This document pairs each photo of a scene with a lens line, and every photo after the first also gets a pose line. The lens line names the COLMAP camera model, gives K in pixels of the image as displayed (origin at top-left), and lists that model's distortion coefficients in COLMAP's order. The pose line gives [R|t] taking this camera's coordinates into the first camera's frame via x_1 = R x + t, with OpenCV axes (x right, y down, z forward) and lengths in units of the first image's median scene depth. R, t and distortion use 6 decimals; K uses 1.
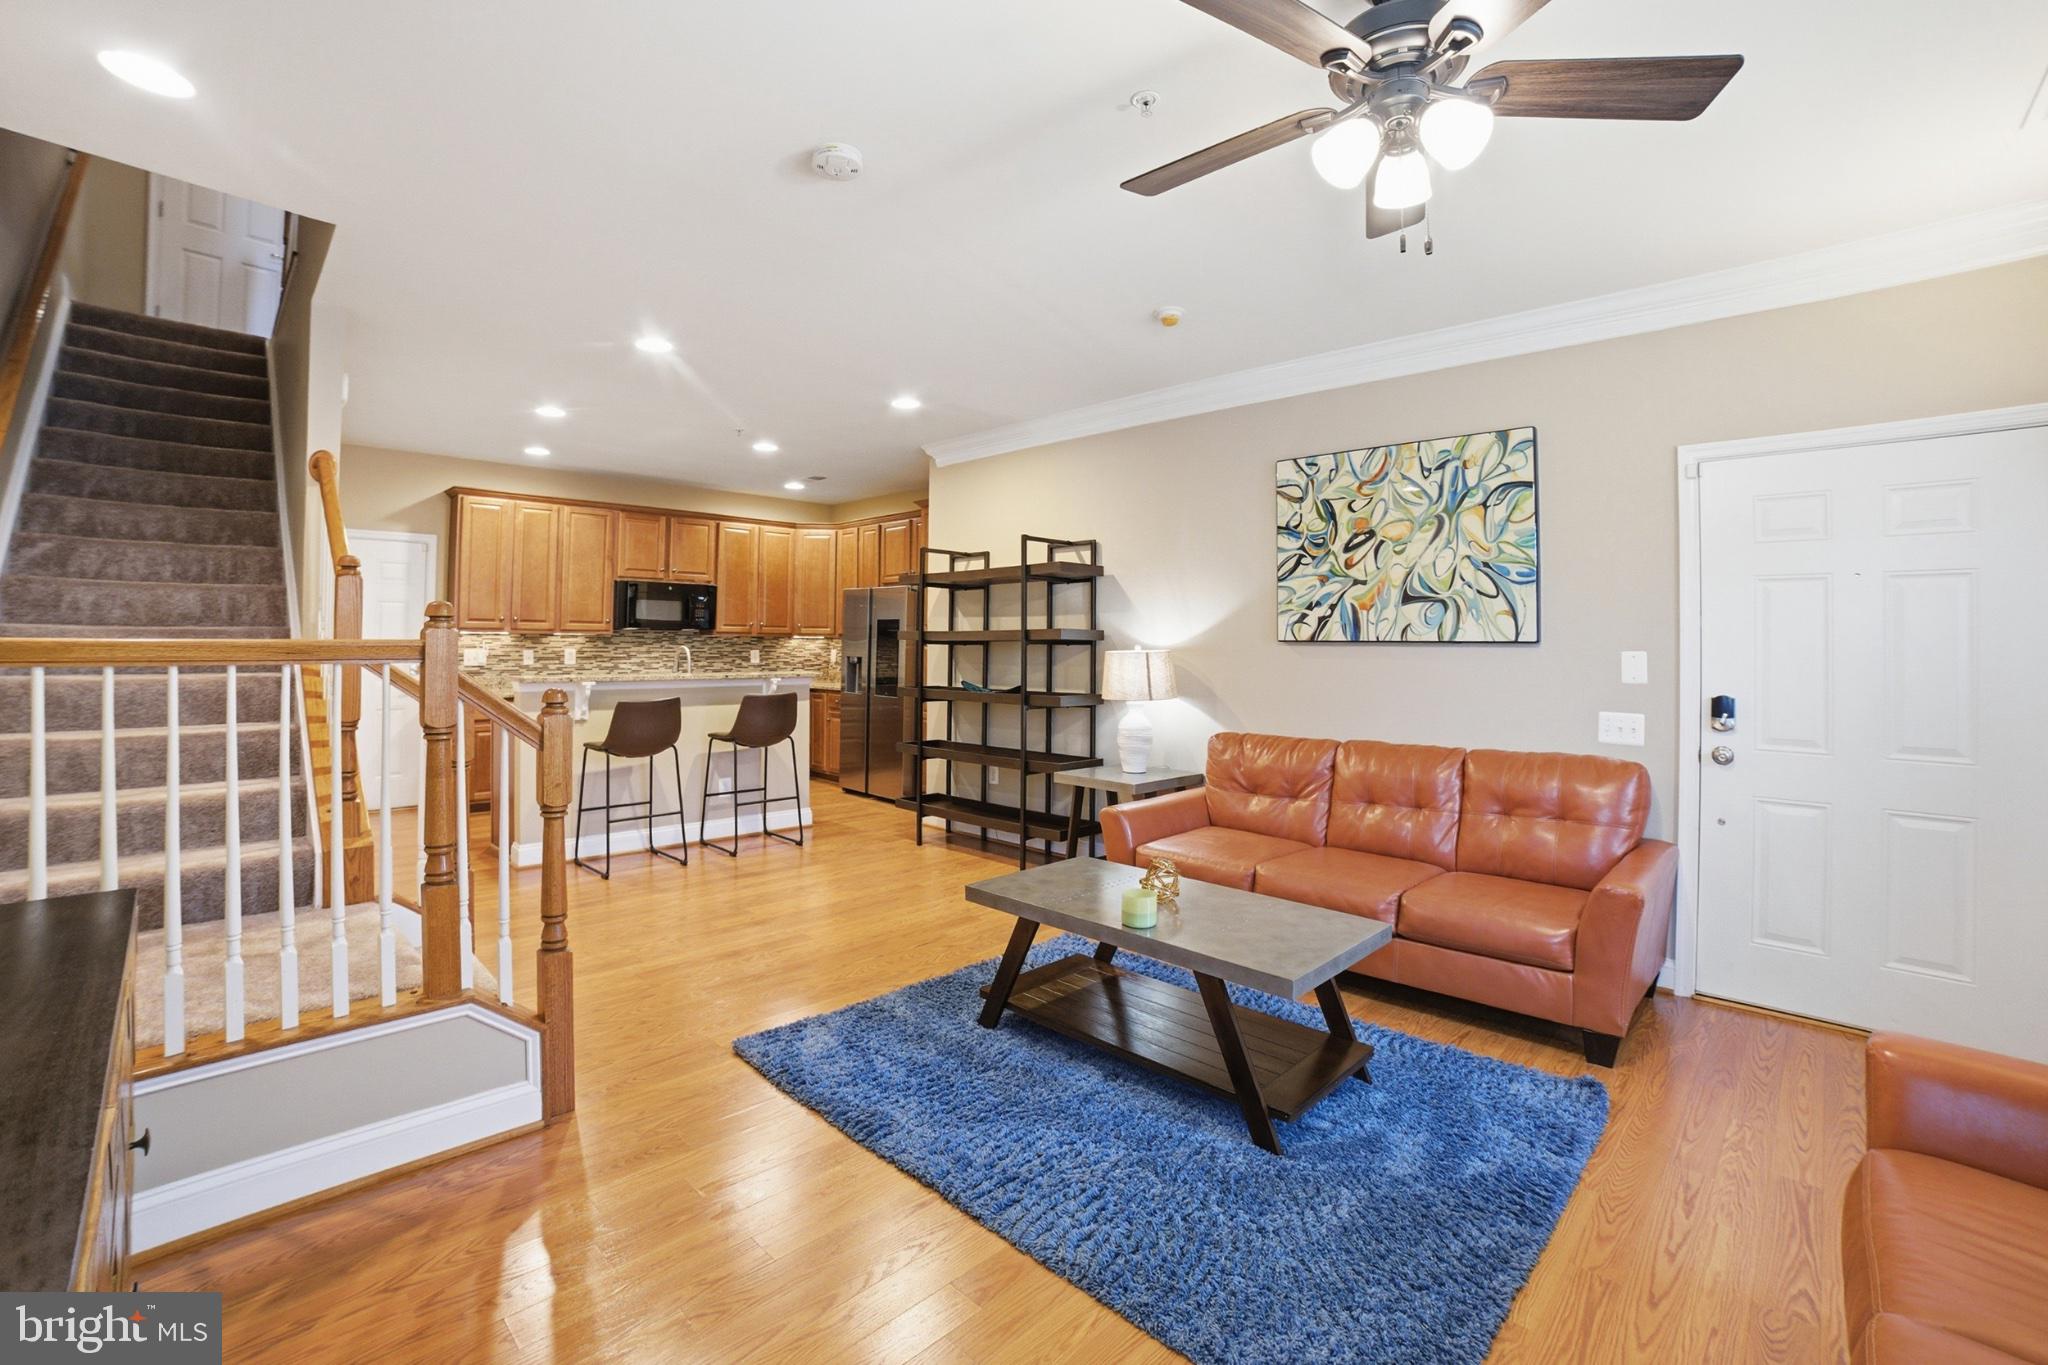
lens RADIAL K [[884.7, 0, 1025.9], [0, 884.7, 632.9], [0, 0, 1]] dist [-0.097064, 0.000024]
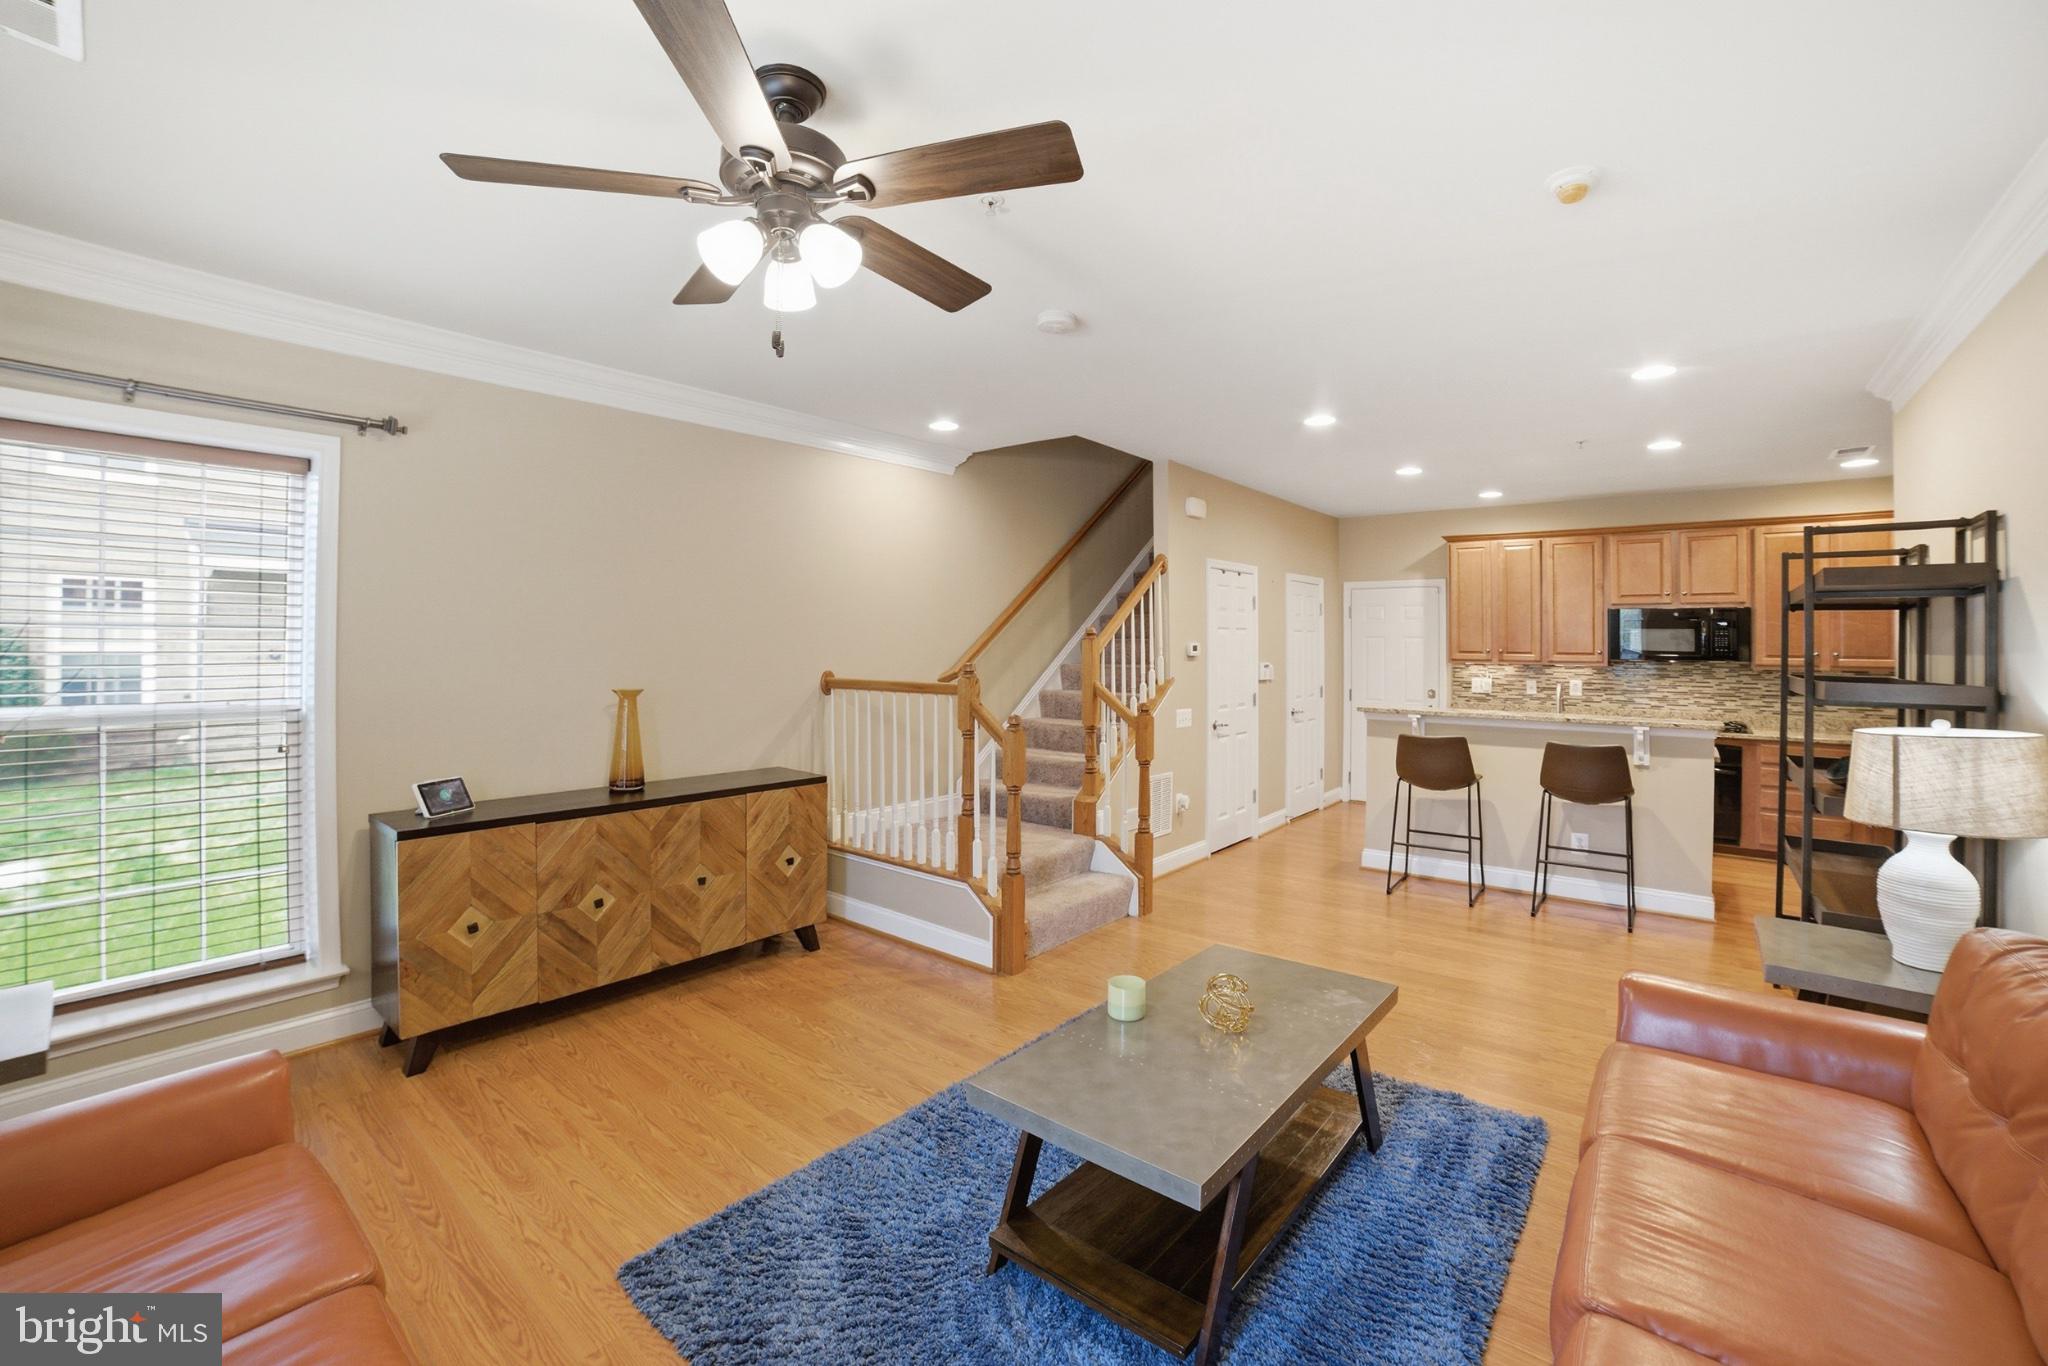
lens RADIAL K [[869.0, 0, 1011.0], [0, 869.0, 633.1], [0, 0, 1]] dist [-0.131299, 0.058559]
pose [[0.080250, -0.016185, -0.996643, 0.611901], [0.001685, 0.999869, -0.016102, -0.035617], [0.996773, -0.000388, 0.080267, 0.470047]]
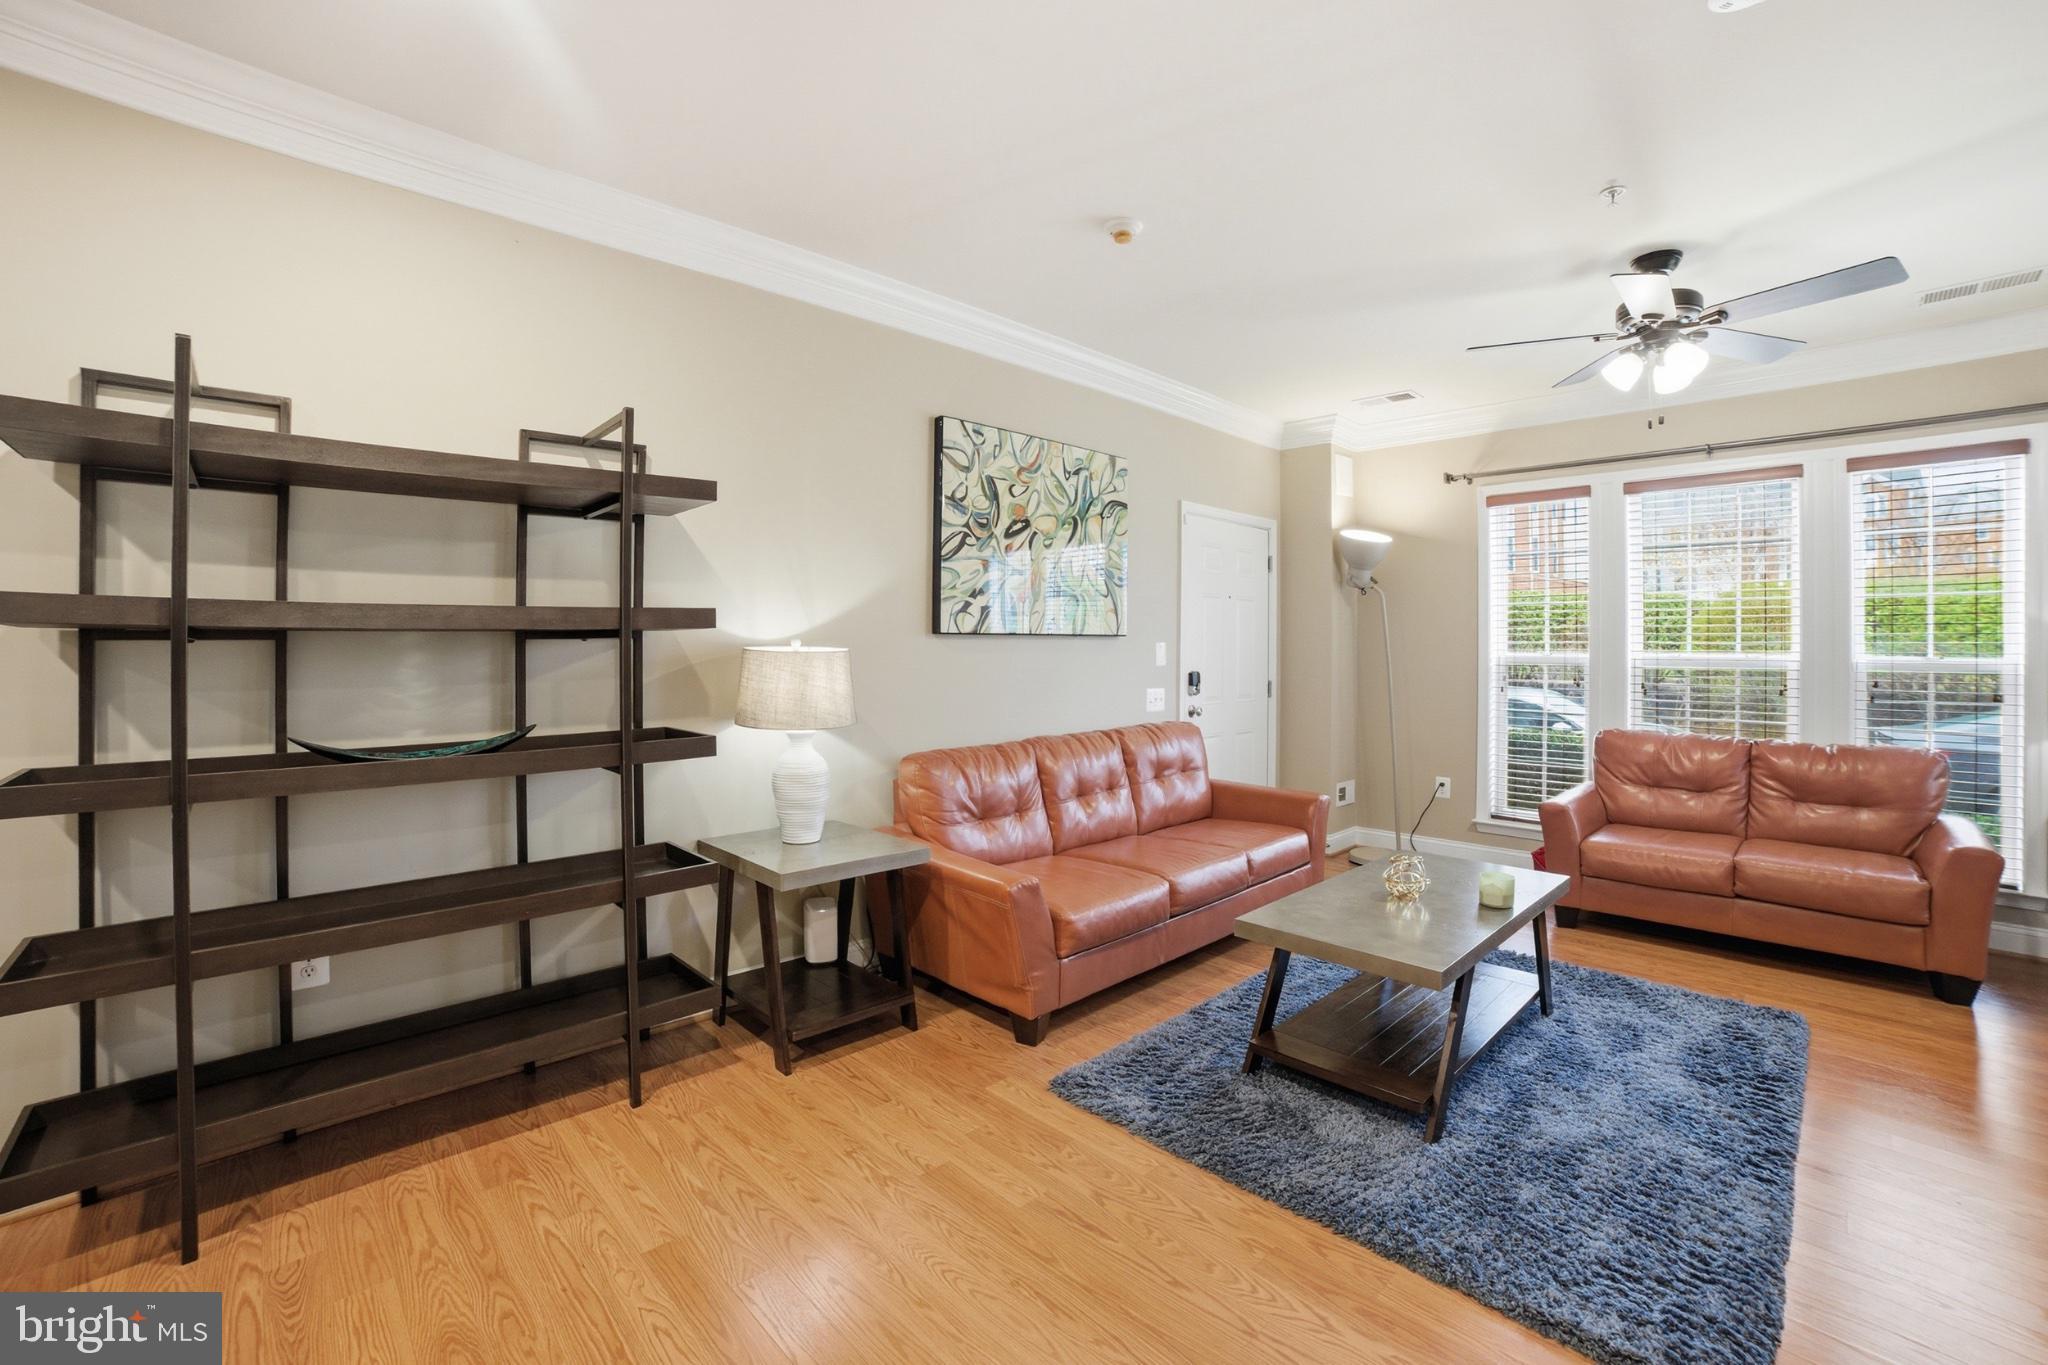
lens RADIAL K [[869.0, 0, 1011.0], [0, 869.0, 632.6], [0, 0, 1]] dist [-0.131299, 0.058559]
pose [[0.032434, 0.001689, 0.999472, -0.531540], [-0.016255, 0.999867, -0.001162, 0.008453], [-0.999342, -0.016209, 0.032458, 0.923786]]
